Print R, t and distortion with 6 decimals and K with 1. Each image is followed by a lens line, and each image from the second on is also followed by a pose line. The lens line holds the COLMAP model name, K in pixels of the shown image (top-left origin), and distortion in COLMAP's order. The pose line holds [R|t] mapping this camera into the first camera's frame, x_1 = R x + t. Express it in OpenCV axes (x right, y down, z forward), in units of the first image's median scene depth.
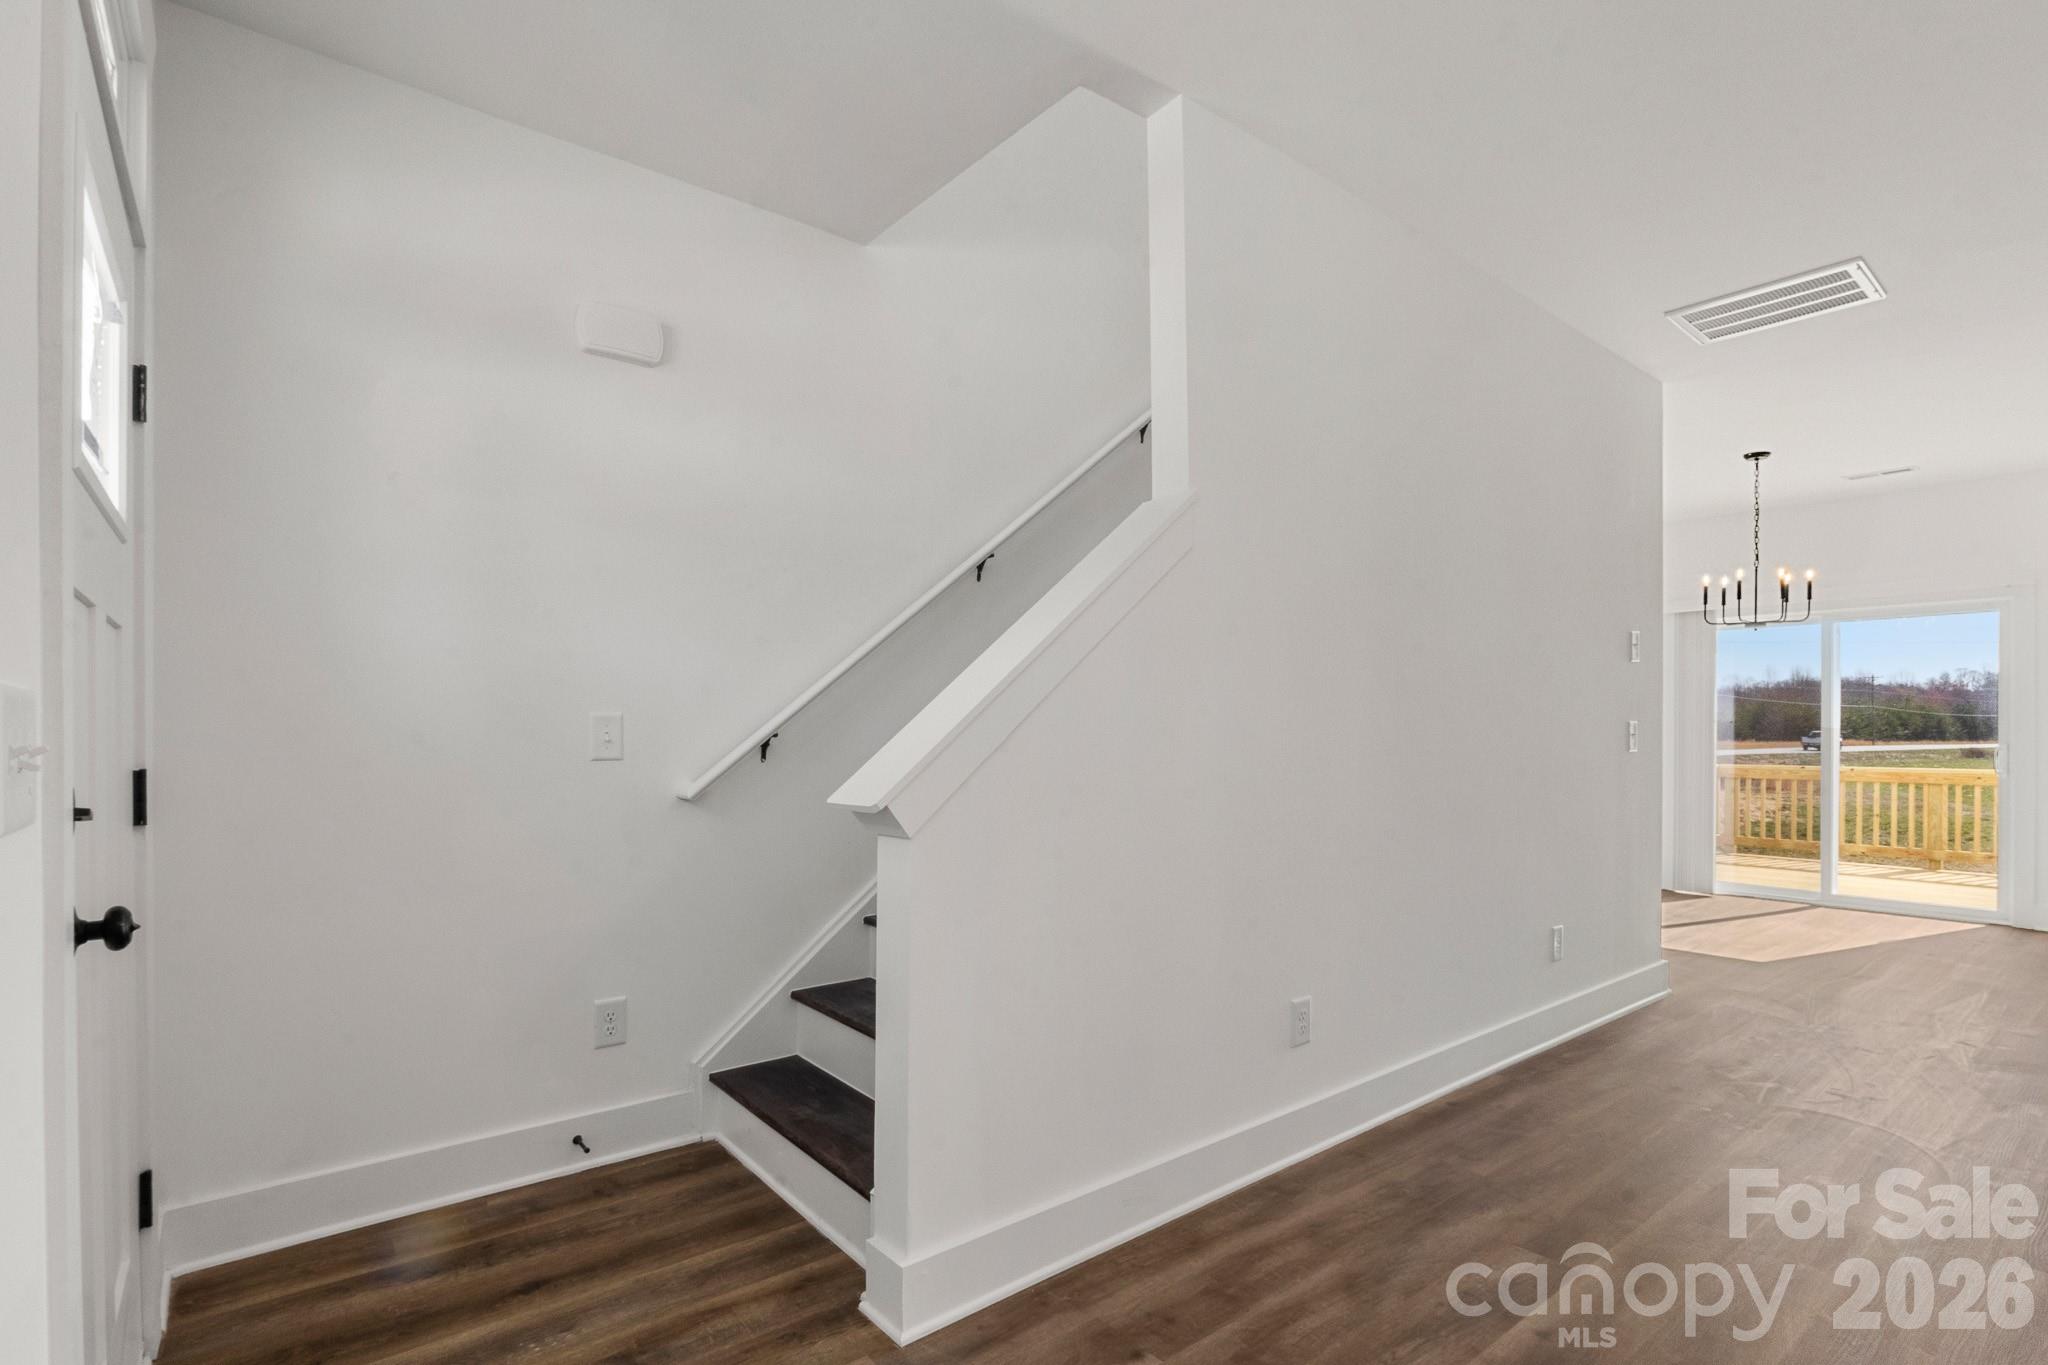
lens RADIAL K [[989.1, 0, 1019.9], [0, 989.1, 735.4], [0, 0, 1]] dist [-0.000732, 0.000133]
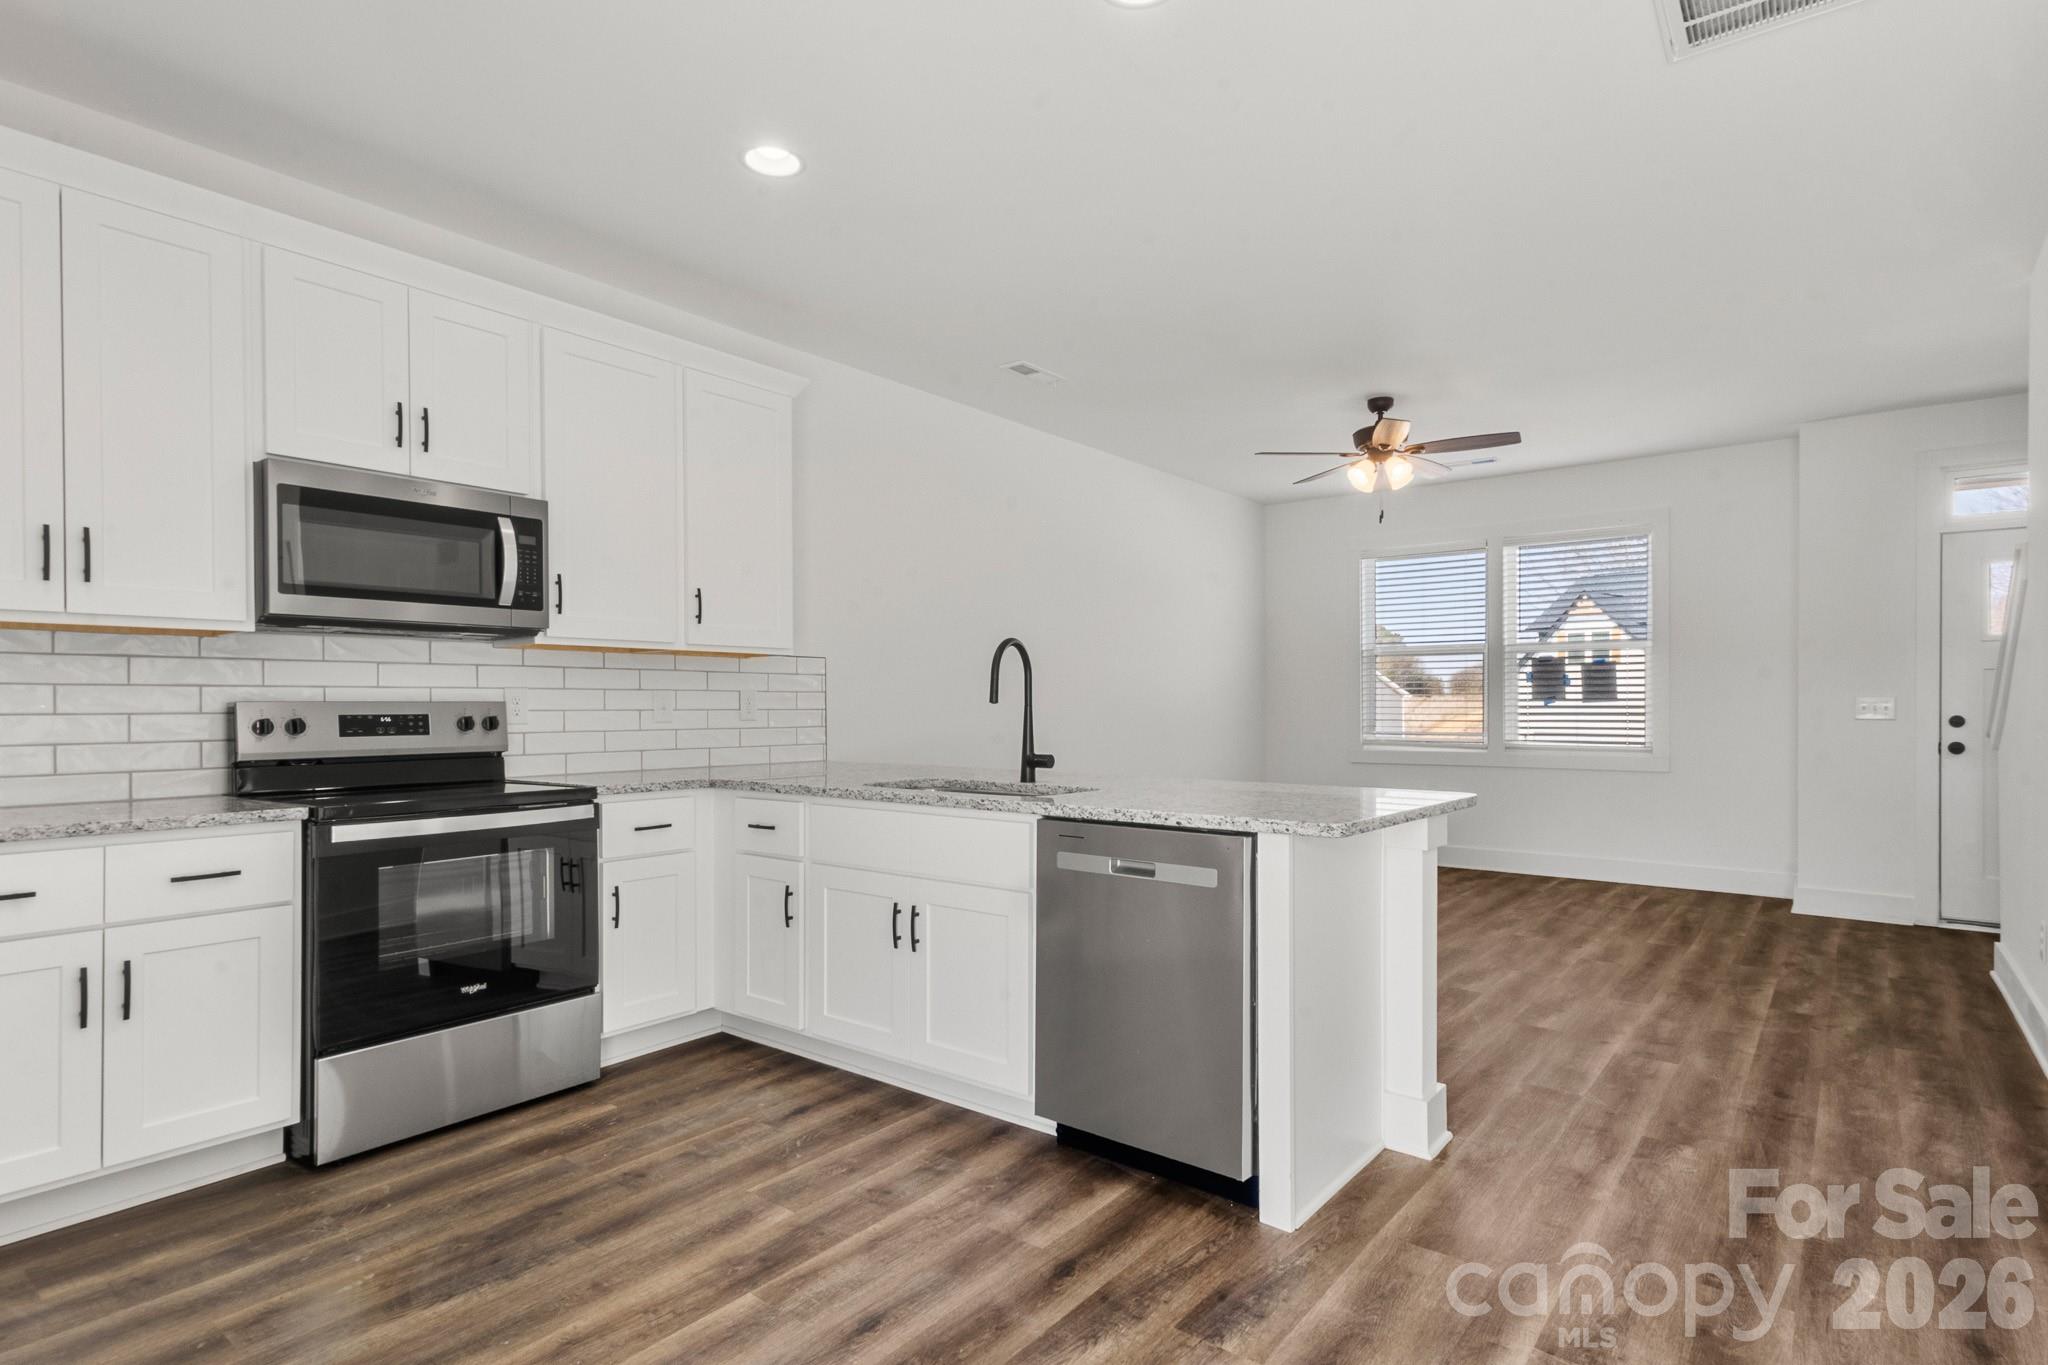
lens RADIAL K [[1058.4, 0, 1012.6], [0, 1058.4, 700.0], [0, 0, 1]] dist [0.017284, -0.000478]
pose [[-0.974929, -0.001544, -0.222512, 1.811949], [-0.001822, 0.999998, 0.001046, -0.001756], [0.222510, 0.001425, -0.974929, 2.012707]]
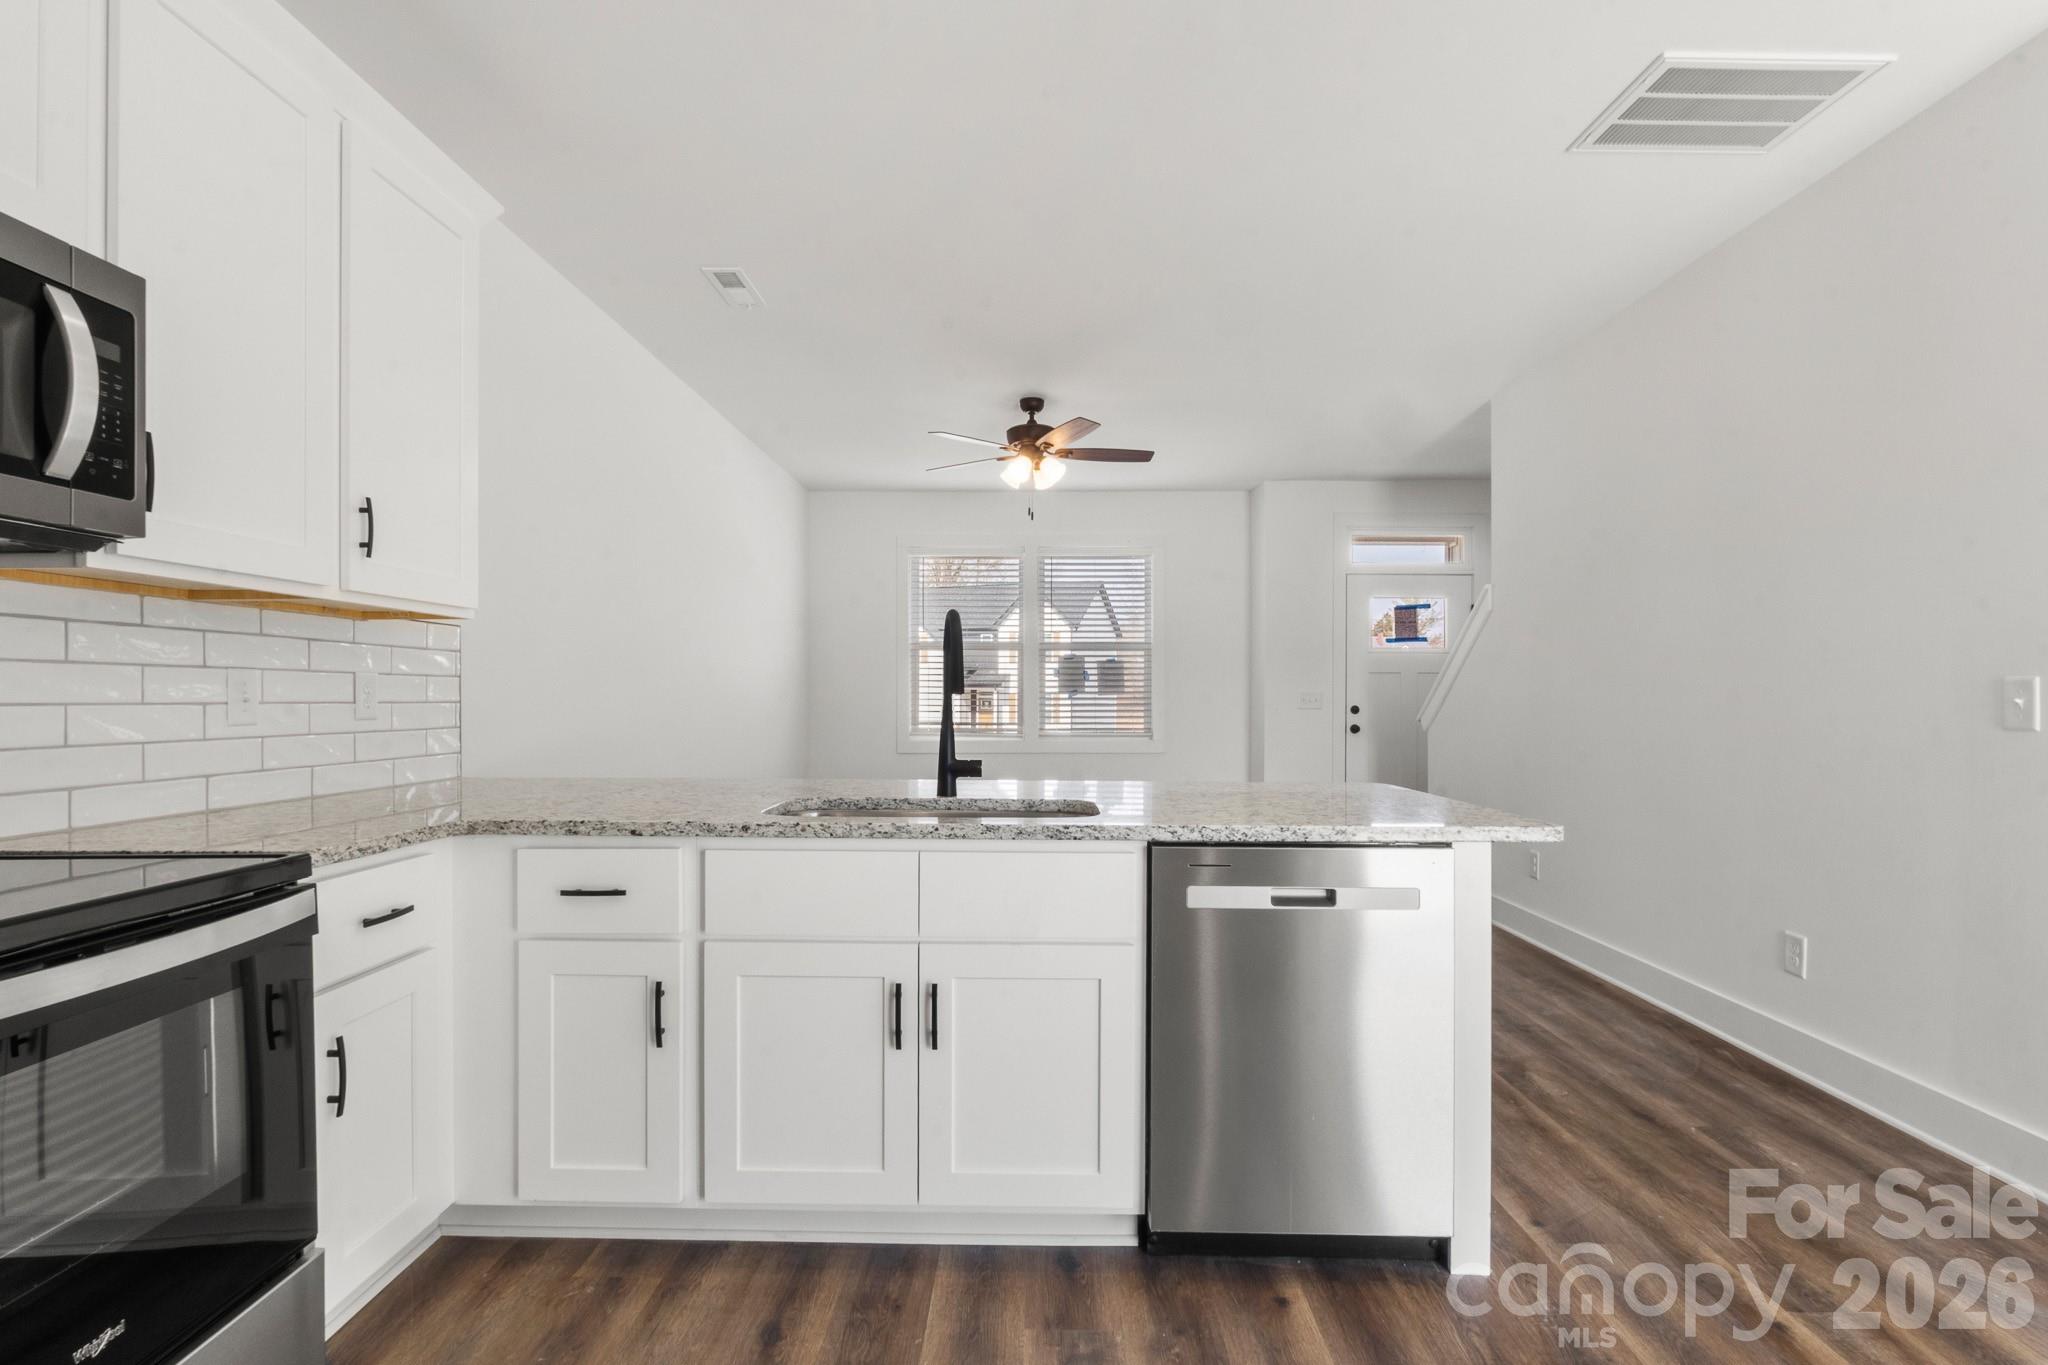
lens RADIAL K [[992.7, 0, 1023.7], [0, 992.7, 690.0], [0, 0, 1]] dist [-0.009988, 0.000533]
pose [[-0.634800, -0.008178, -0.772633, 2.189191], [-0.008698, 0.999956, -0.003438, 0.001637], [0.772628, 0.004538, -0.634843, 1.418221]]
